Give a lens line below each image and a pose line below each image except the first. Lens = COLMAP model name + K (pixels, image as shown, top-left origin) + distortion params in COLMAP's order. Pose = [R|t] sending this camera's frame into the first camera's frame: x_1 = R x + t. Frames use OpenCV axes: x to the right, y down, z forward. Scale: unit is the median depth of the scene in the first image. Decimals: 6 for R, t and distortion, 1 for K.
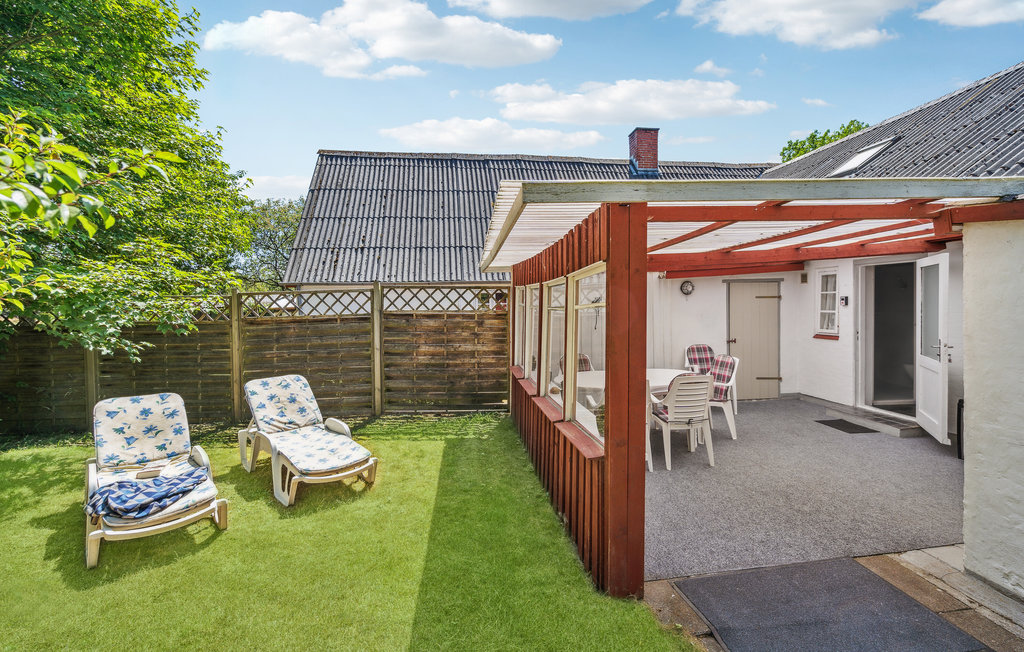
lens RADIAL K [[477.3, 0, 504.0], [0, 477.3, 303.5], [0, 0, 1]] dist [-0.001128, -0.000443]
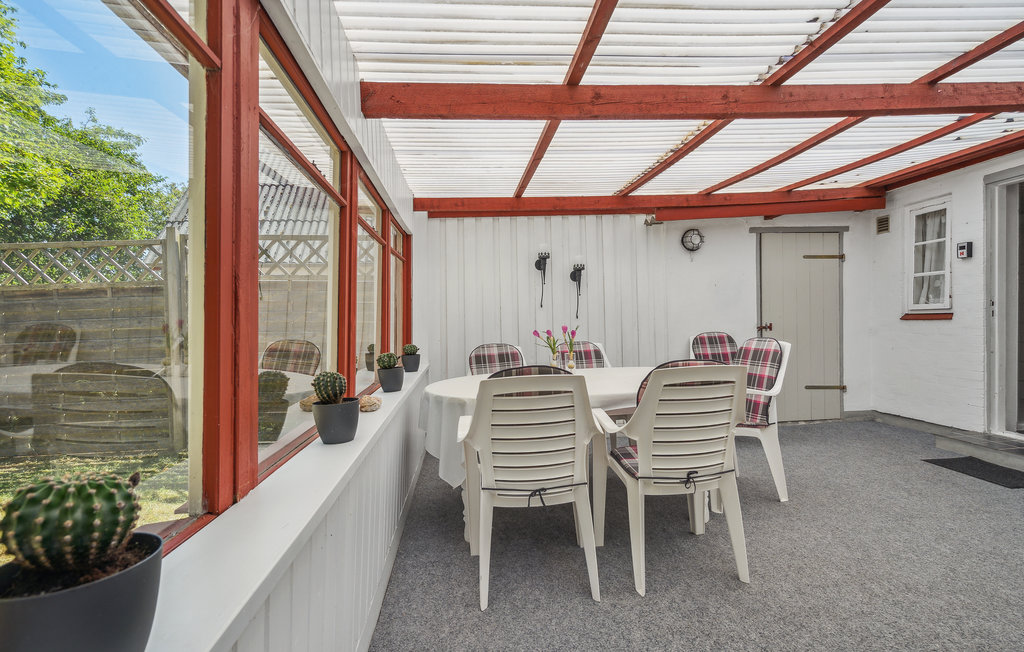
lens RADIAL K [[477.3, 0, 509.4], [0, 477.3, 323.9], [0, 0, 1]] dist [-0.001128, -0.000443]
pose [[0.999867, -0.006323, -0.015035, 0.166492], [0.006310, 0.999980, -0.000900, 0.078698], [0.015041, 0.000805, 0.999887, 0.405196]]
